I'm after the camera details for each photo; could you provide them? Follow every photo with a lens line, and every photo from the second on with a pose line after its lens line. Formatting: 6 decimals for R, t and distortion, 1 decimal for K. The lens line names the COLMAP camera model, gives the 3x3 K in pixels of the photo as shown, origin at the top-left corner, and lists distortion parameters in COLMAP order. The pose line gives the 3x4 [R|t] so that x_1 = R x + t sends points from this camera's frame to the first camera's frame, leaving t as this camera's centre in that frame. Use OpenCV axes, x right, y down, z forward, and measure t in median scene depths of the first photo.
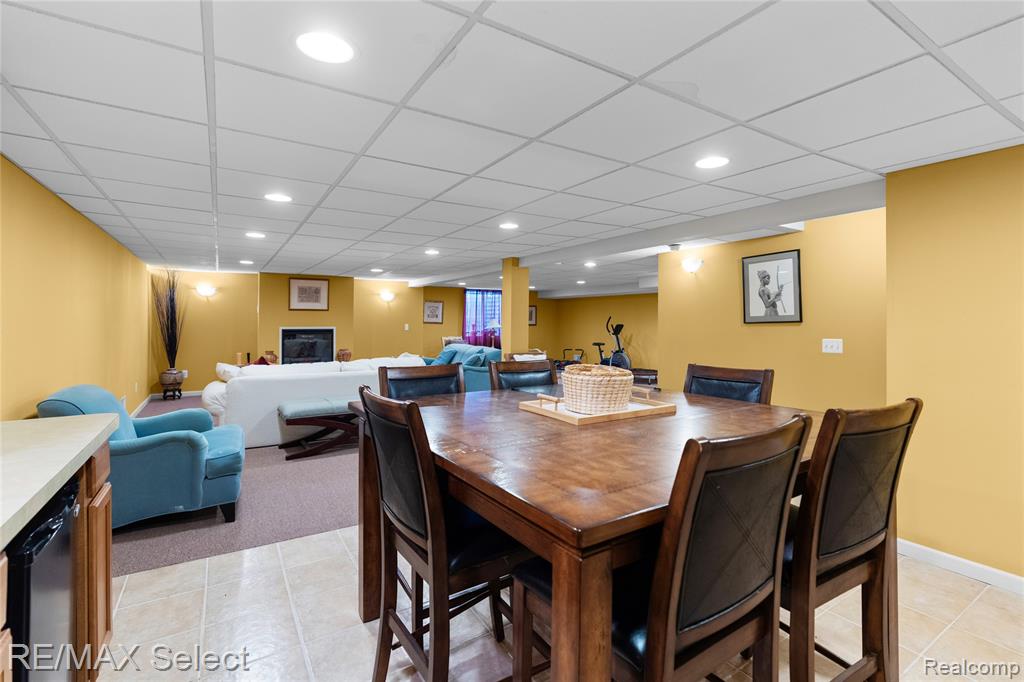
lens RADIAL K [[465.3, 0, 513.5], [0, 465.3, 332.5], [0, 0, 1]] dist [0.002086, 0.000700]
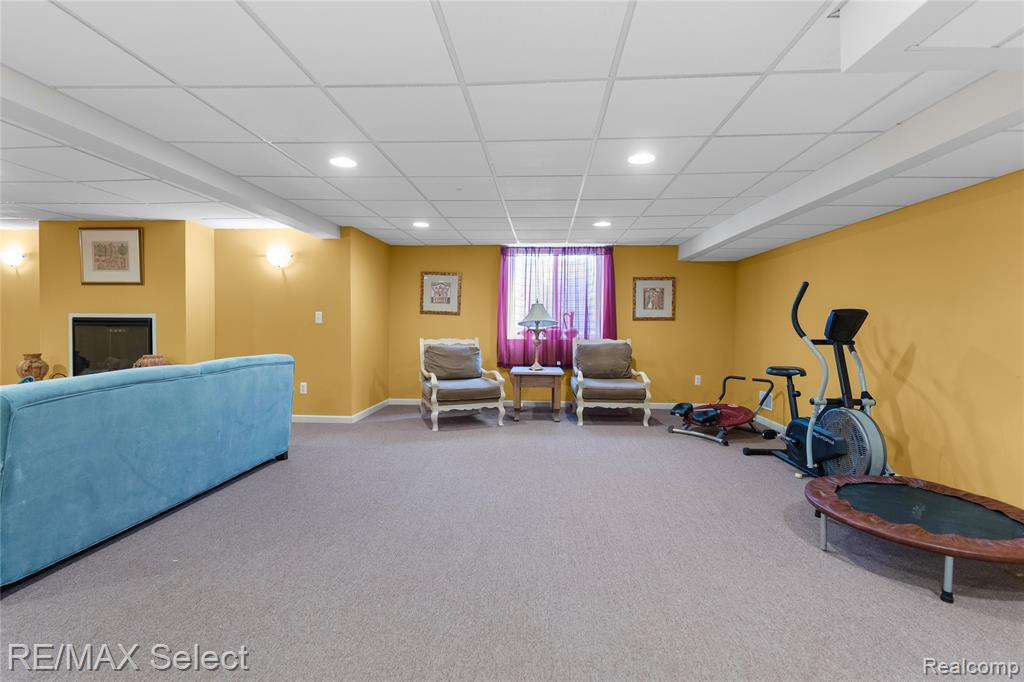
lens RADIAL K [[465.3, 0, 514.1], [0, 465.3, 335.5], [0, 0, 1]] dist [0.002086, 0.000700]
pose [[0.813945, 0.020892, -0.580566, 0.227178], [-0.021019, 0.999758, 0.006508, 0.000670], [0.580561, 0.006906, 0.814187, 0.639110]]
